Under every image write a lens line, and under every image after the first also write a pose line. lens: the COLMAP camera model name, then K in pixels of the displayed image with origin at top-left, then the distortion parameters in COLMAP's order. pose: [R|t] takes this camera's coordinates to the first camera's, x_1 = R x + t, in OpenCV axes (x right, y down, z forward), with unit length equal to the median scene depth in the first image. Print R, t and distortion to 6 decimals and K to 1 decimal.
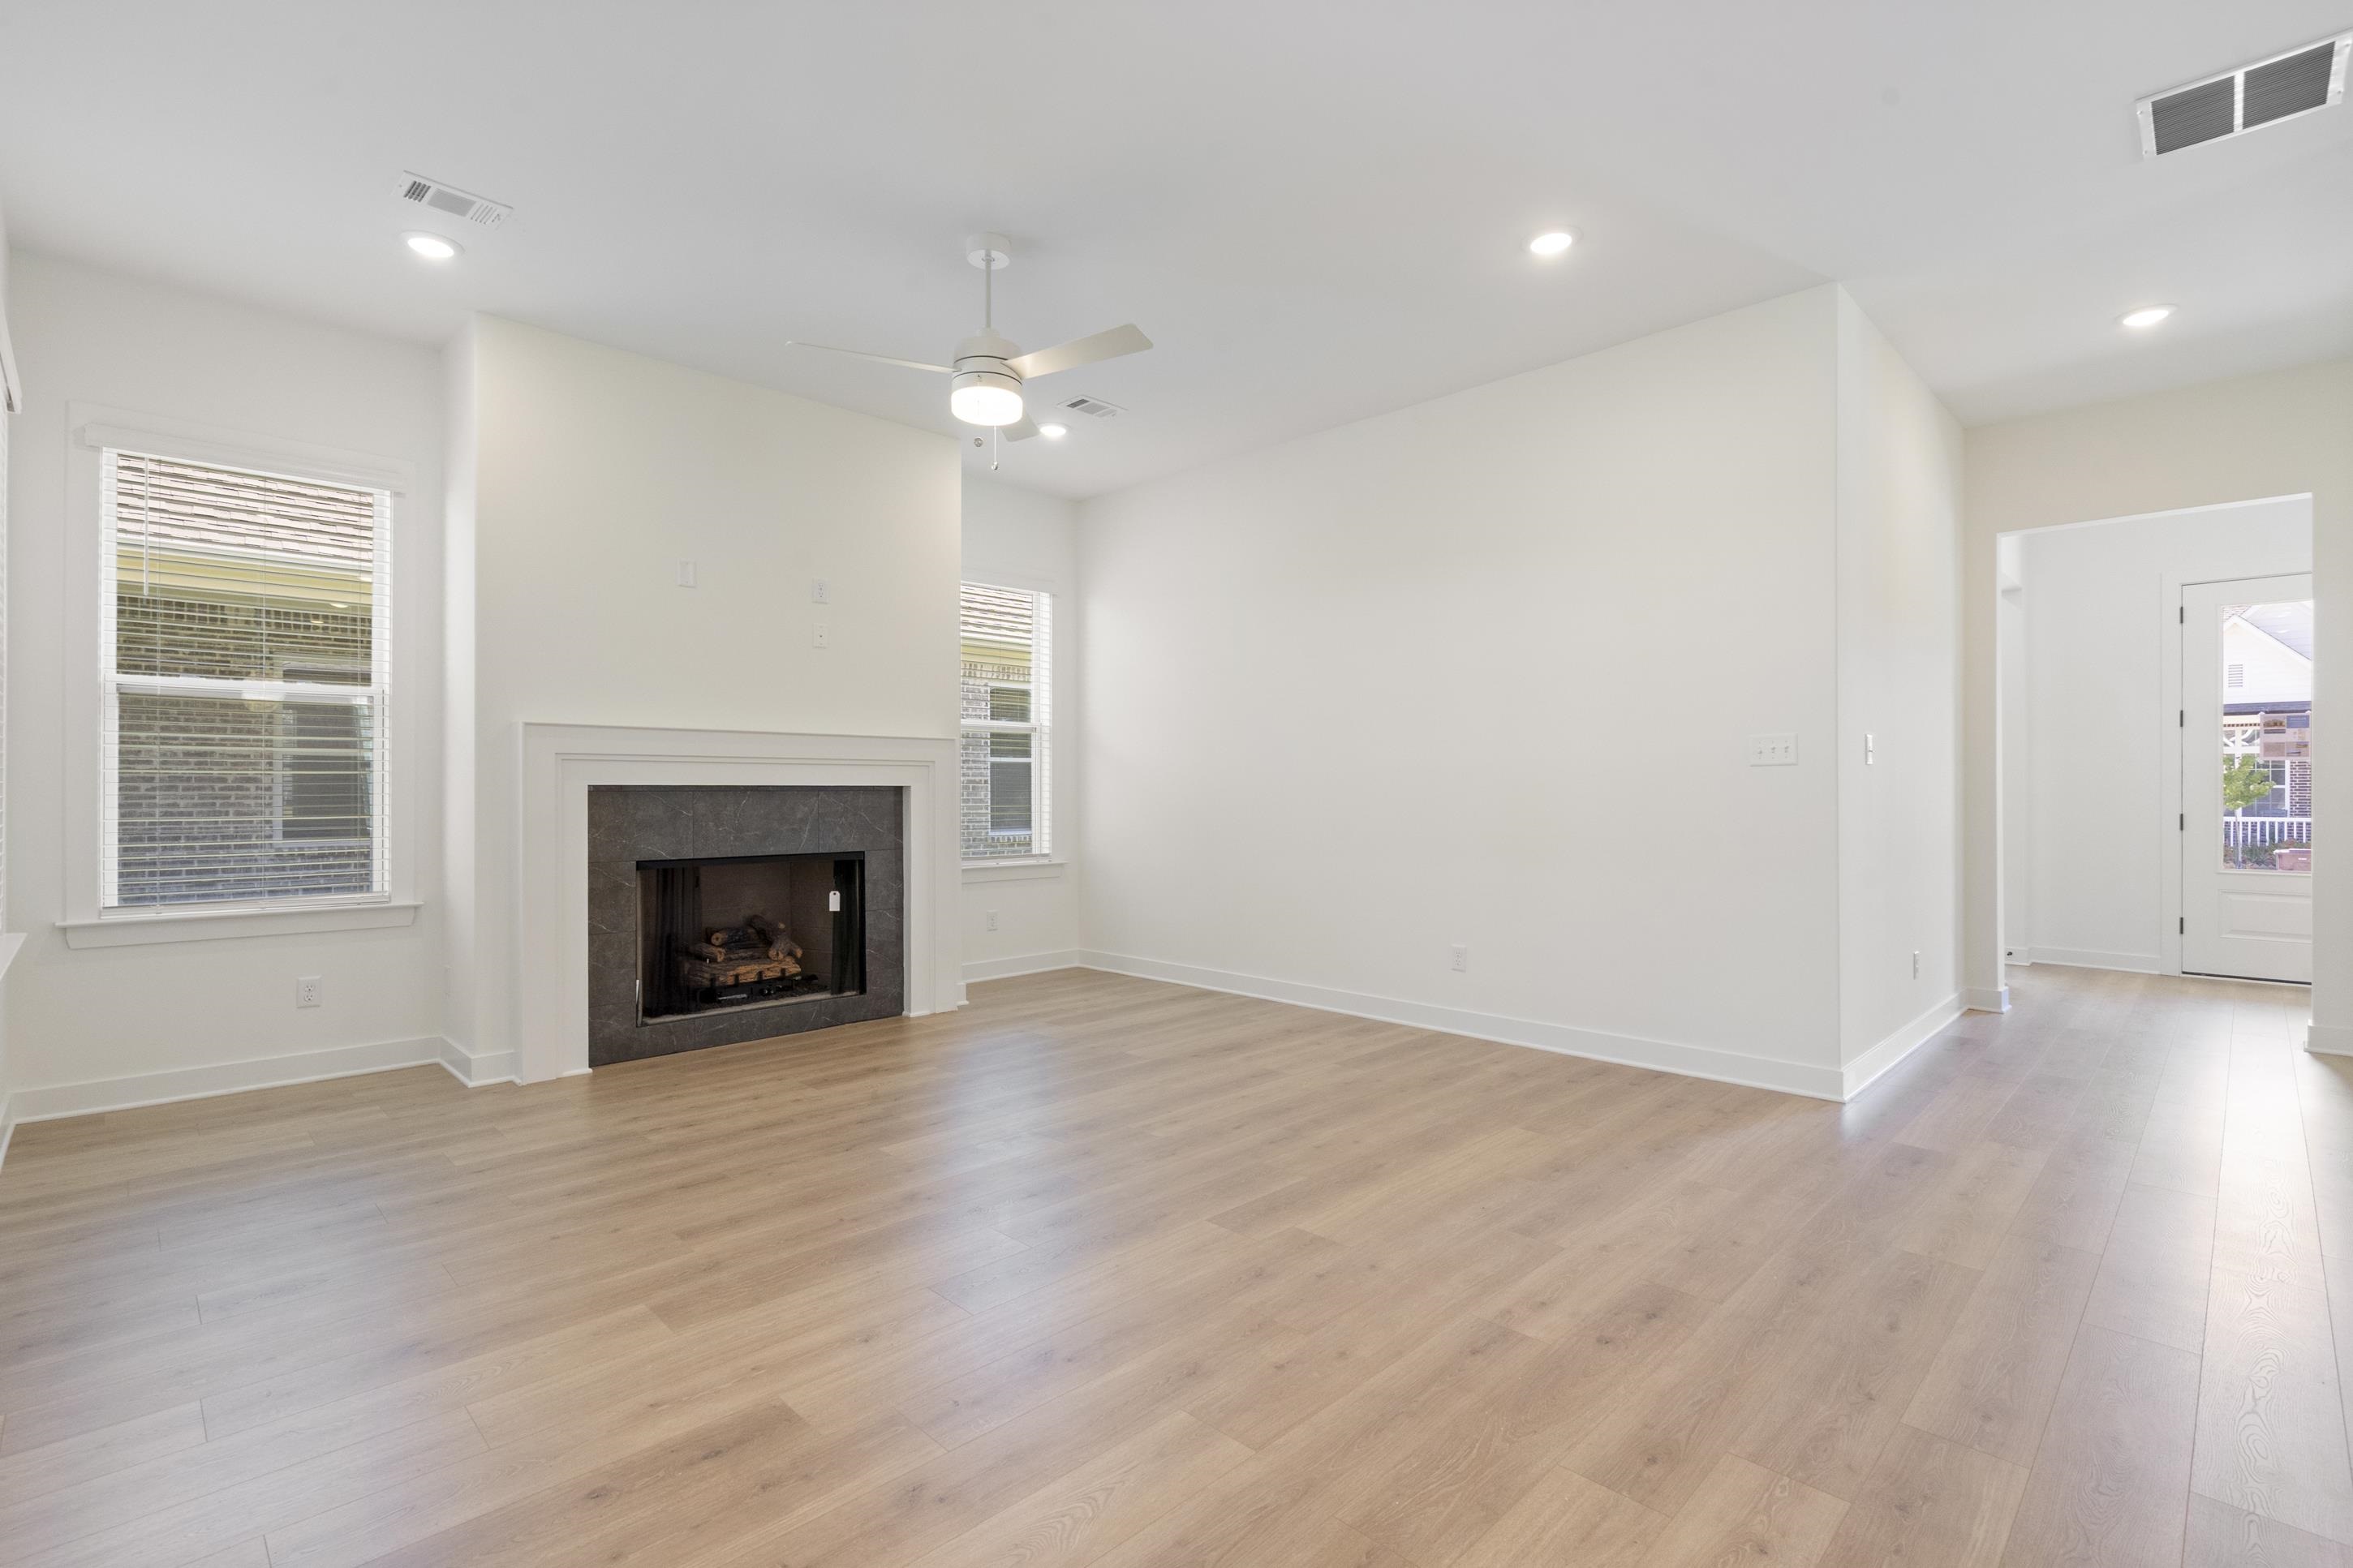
lens RADIAL K [[1069.3, 0, 1166.3], [0, 1069.3, 789.1], [0, 0, 1]] dist [-0.003491, -0.000445]
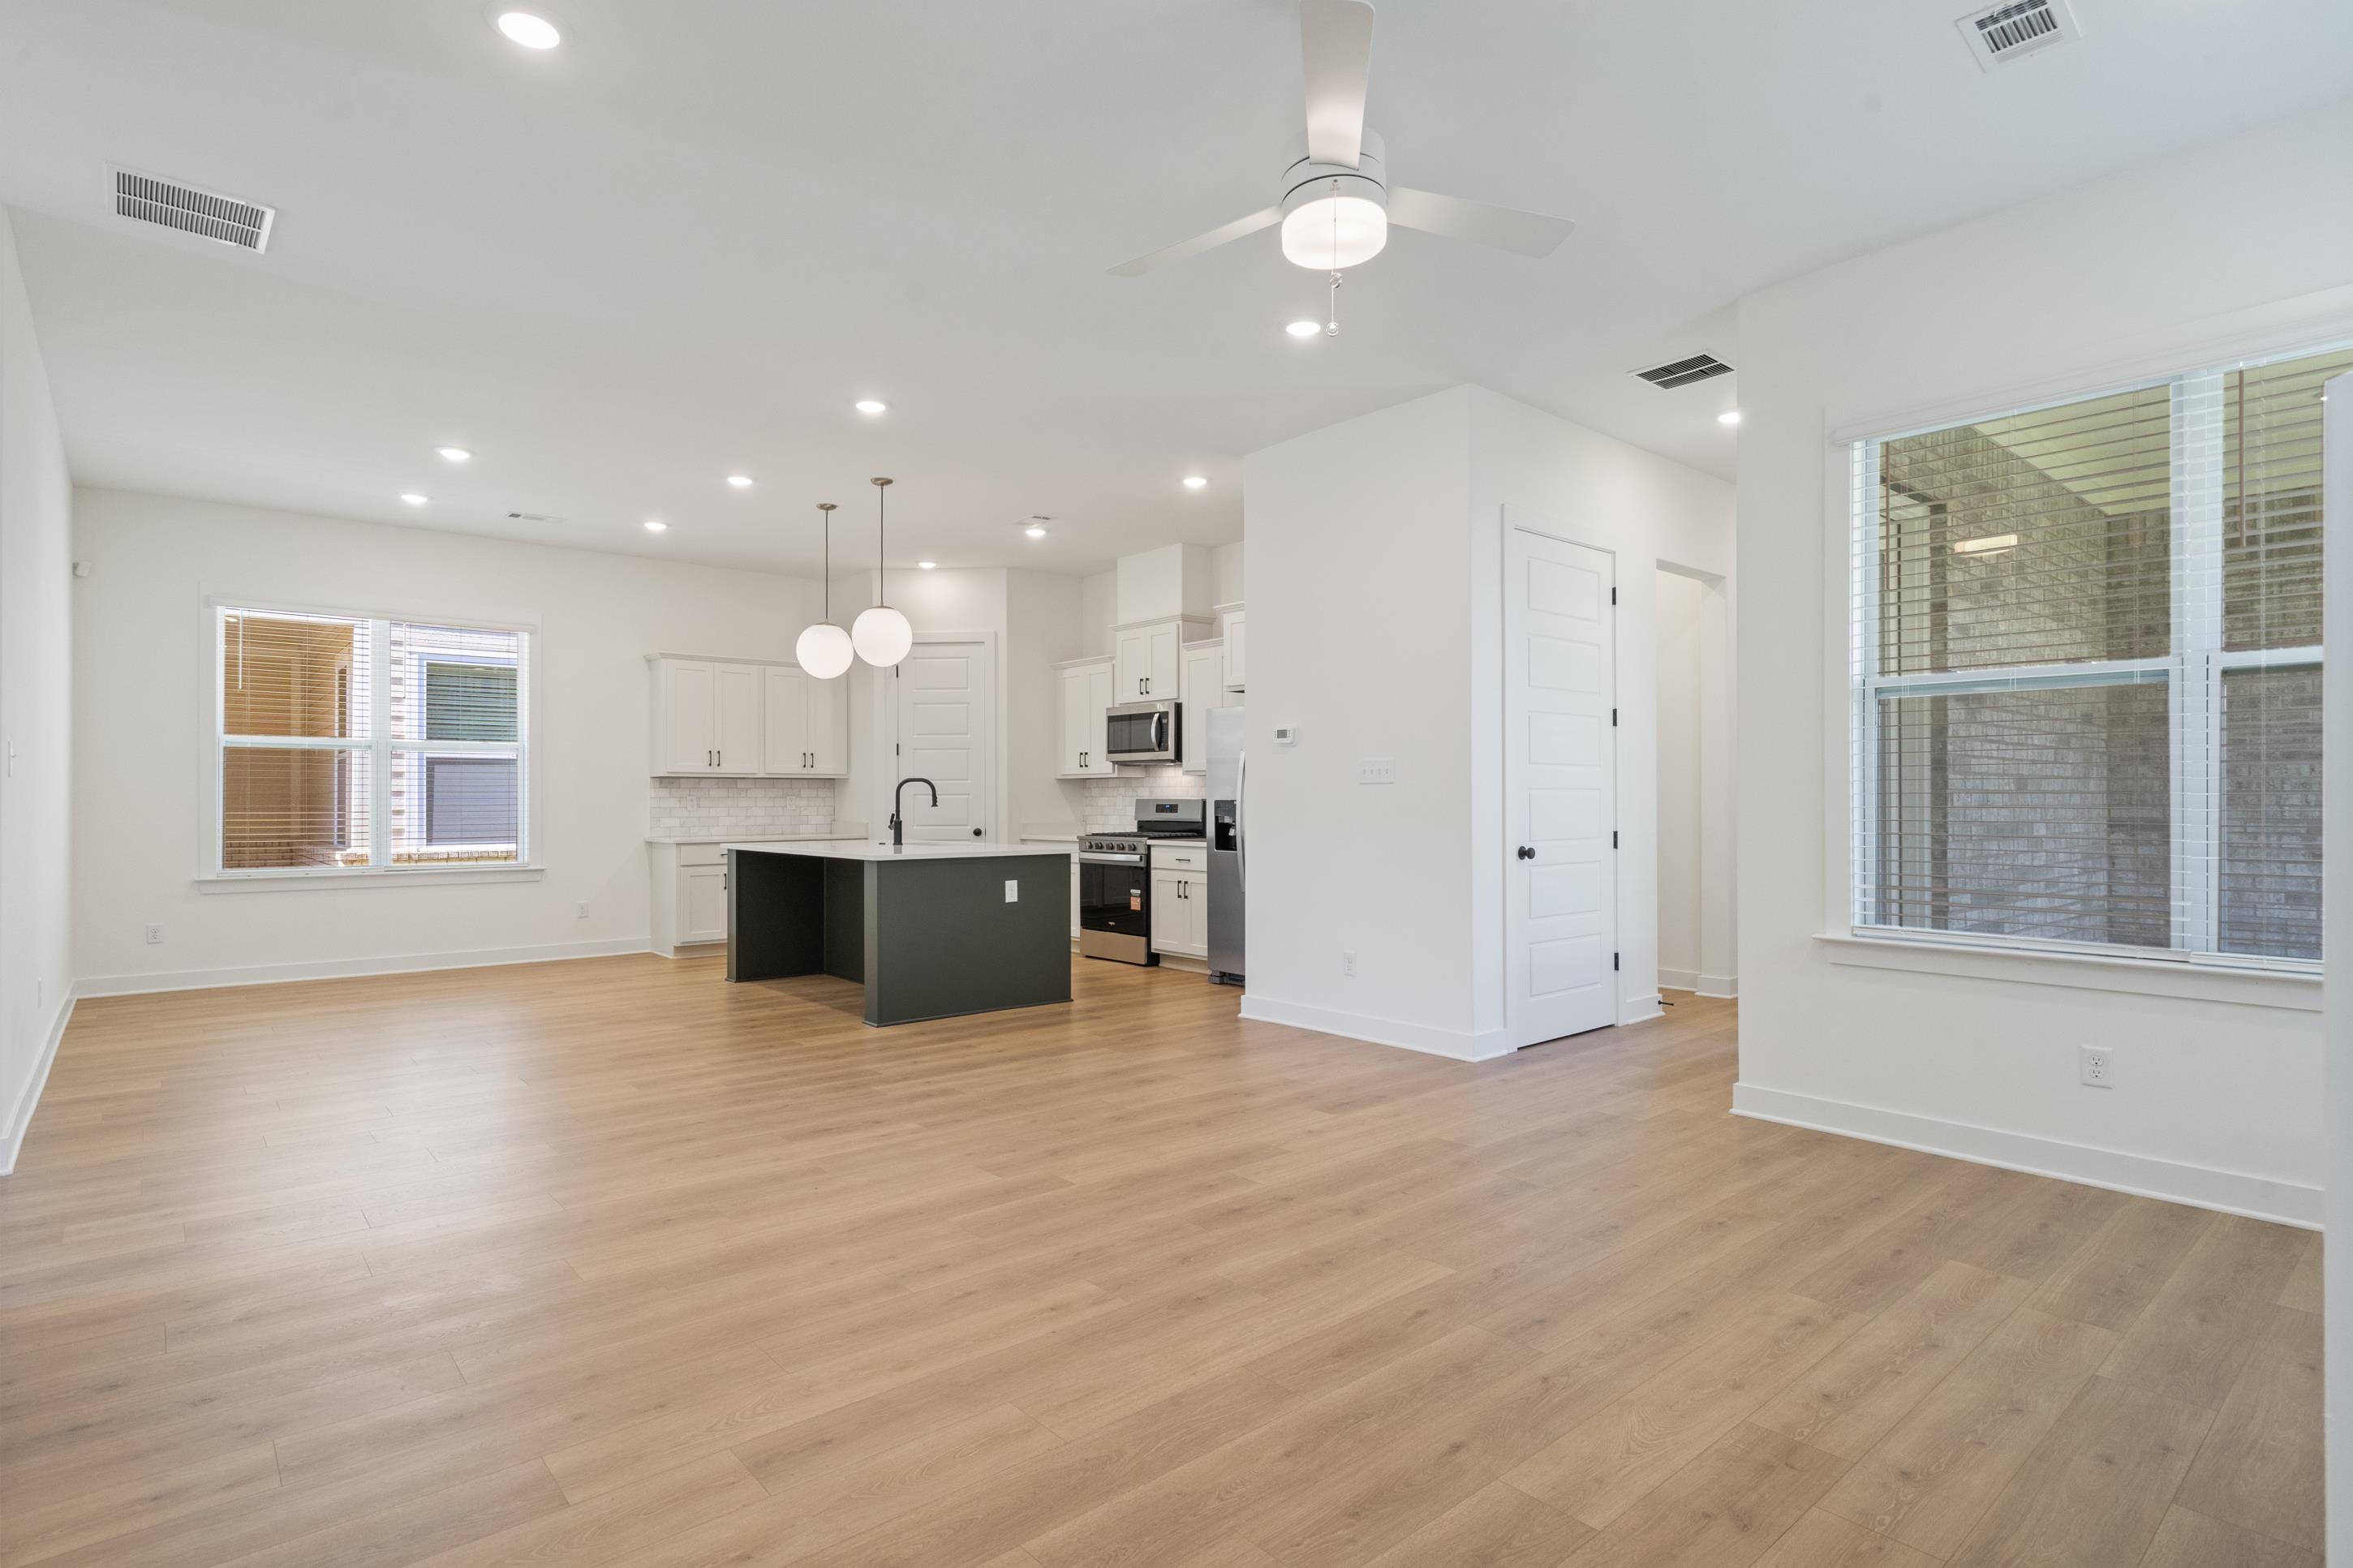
lens RADIAL K [[1188.5, 0, 1166.8], [0, 1188.5, 795.6], [0, 0, 1]] dist [-0.019292, -0.000312]
pose [[-0.997699, 0.000943, 0.067795, -0.095826], [0.000519, 0.999980, -0.006275, 0.001013], [-0.067799, -0.006225, -0.997680, 1.495838]]
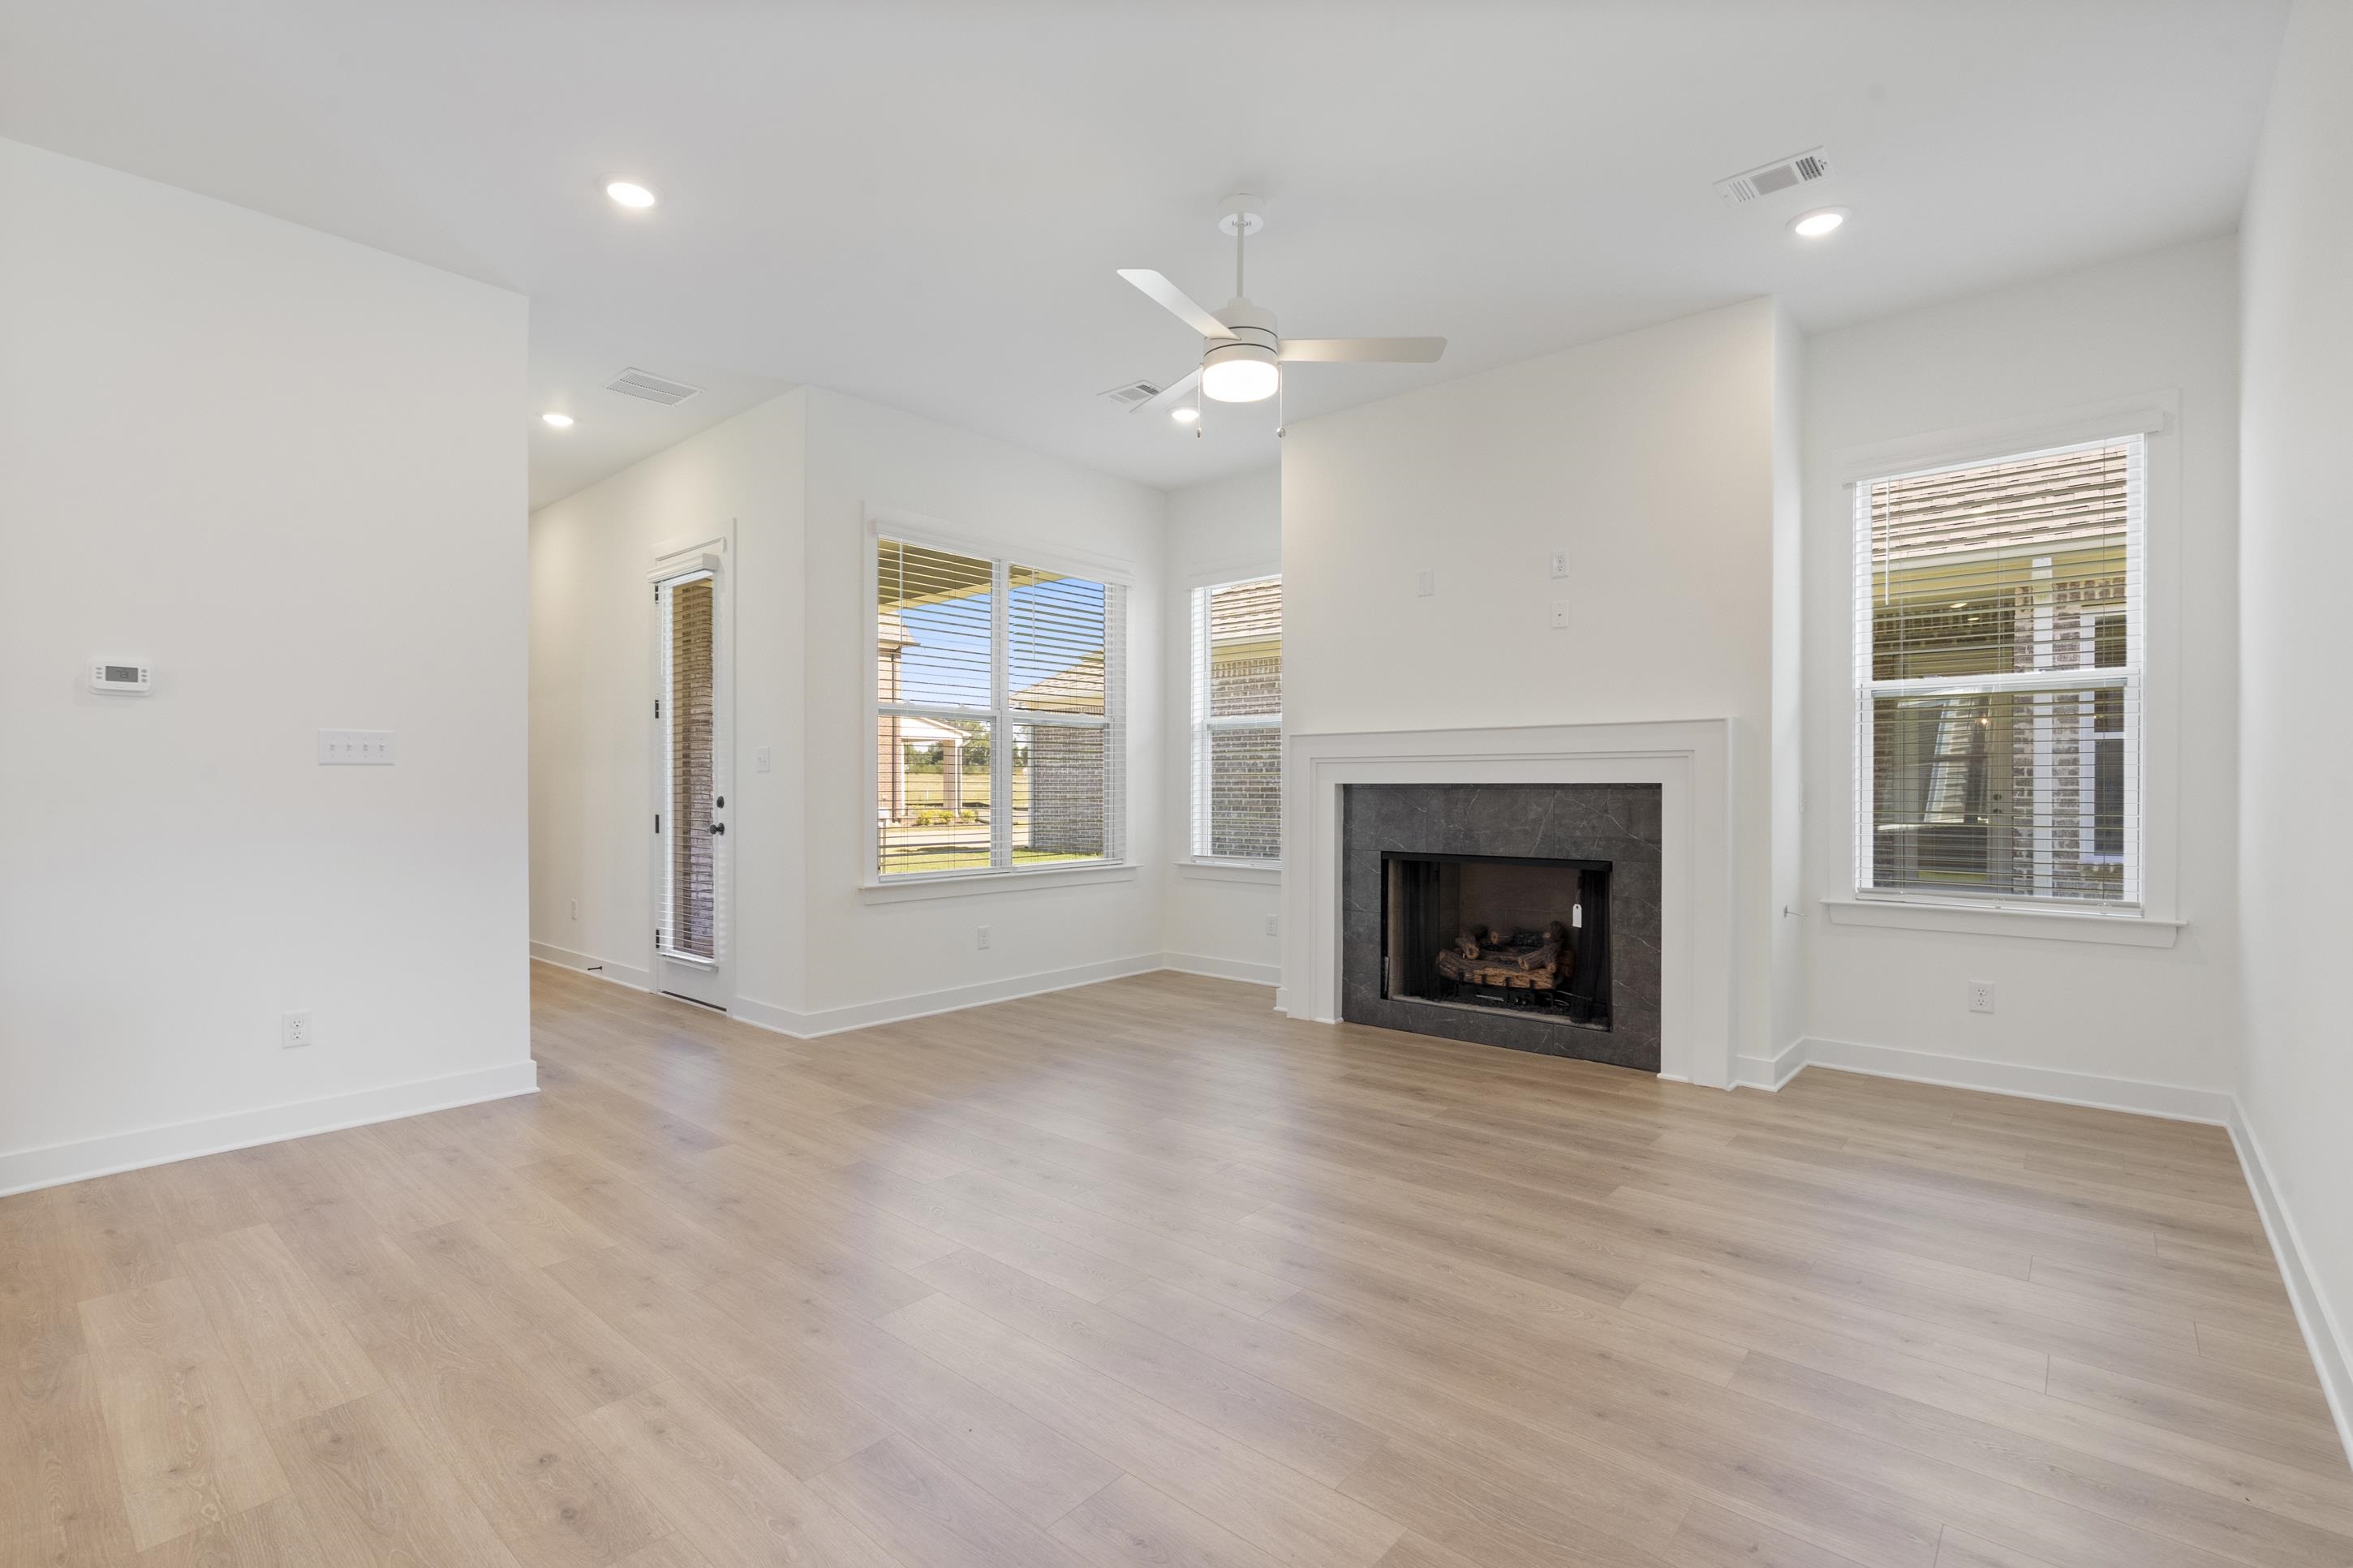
lens RADIAL K [[1069.3, 0, 1154.5], [0, 1069.3, 784.2], [0, 0, 1]] dist [-0.003491, -0.000445]
pose [[0.071056, -0.001371, -0.997471, 0.658535], [0.001498, 0.999998, -0.001268, -0.002042], [0.997471, -0.001404, 0.071058, 0.733378]]
